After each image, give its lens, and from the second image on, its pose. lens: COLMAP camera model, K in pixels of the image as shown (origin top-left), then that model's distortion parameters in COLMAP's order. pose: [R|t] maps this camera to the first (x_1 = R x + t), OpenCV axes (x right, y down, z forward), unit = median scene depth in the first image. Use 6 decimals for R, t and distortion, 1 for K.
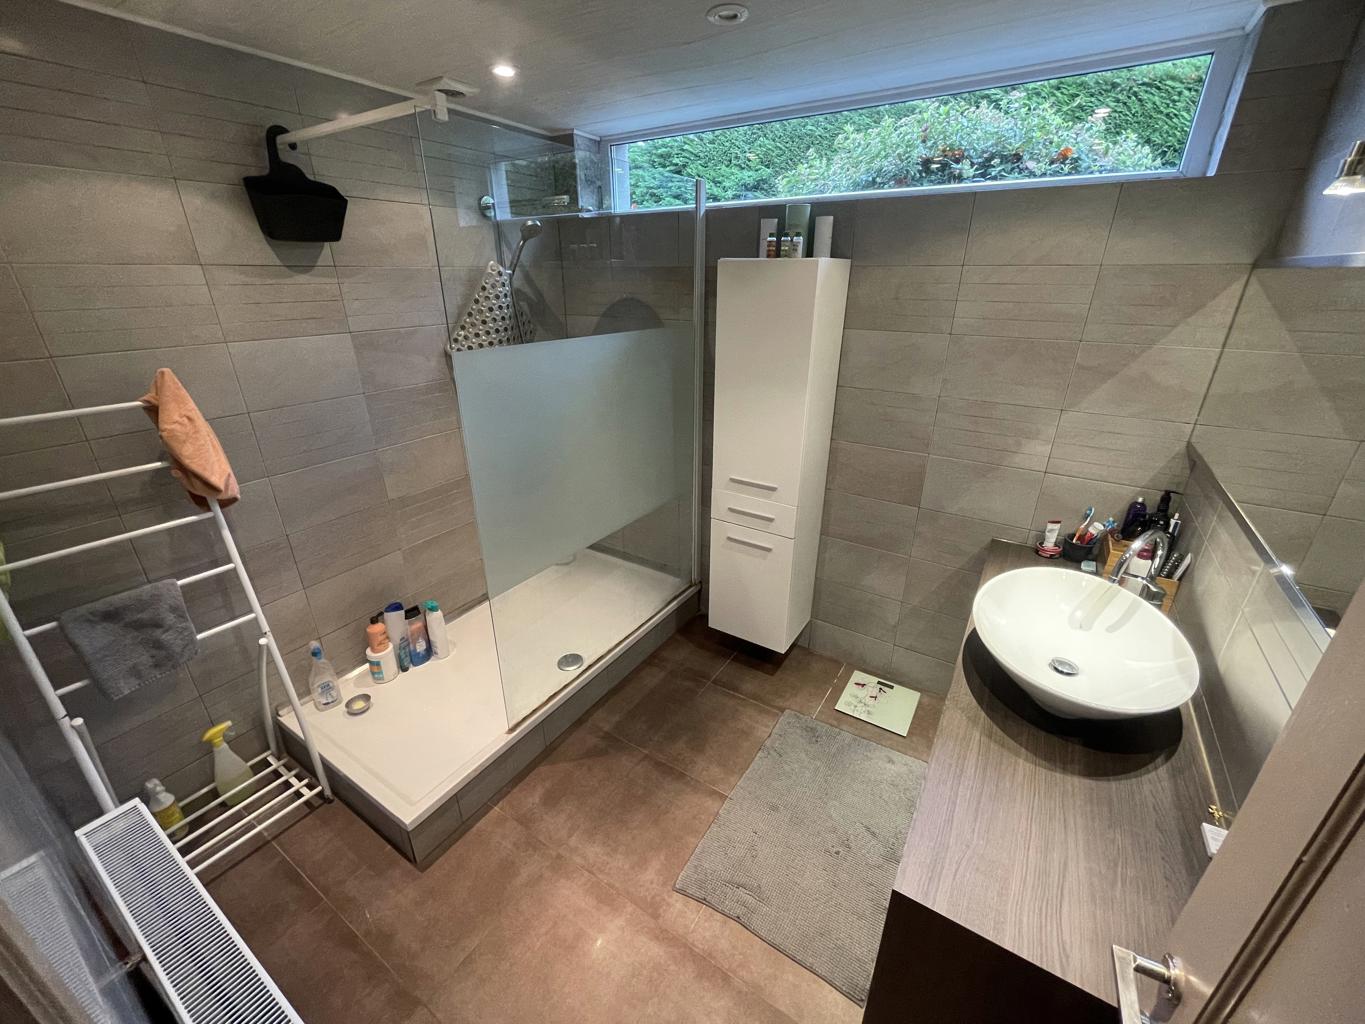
lens RADIAL K [[552.7, 0, 683.4], [0, 552.7, 511.9], [0, 0, 1]] dist [-0.000156, -0.000129]
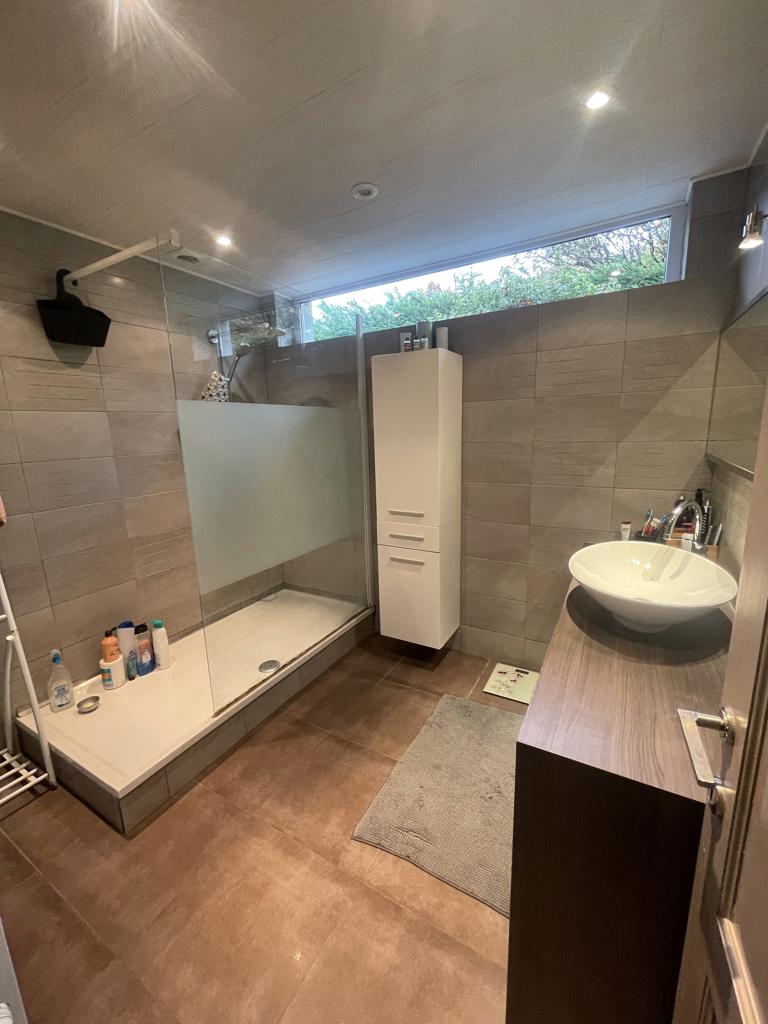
lens RADIAL K [[414.6, 0, 384.6], [0, 414.6, 511.5], [0, 0, 1]] dist [-0.000156, -0.000129]
pose [[0.998206, -0.040652, 0.043960, 0.034840], [0.048578, 0.979063, -0.197676, 0.168217], [-0.035003, 0.199457, 0.979281, 0.015766]]
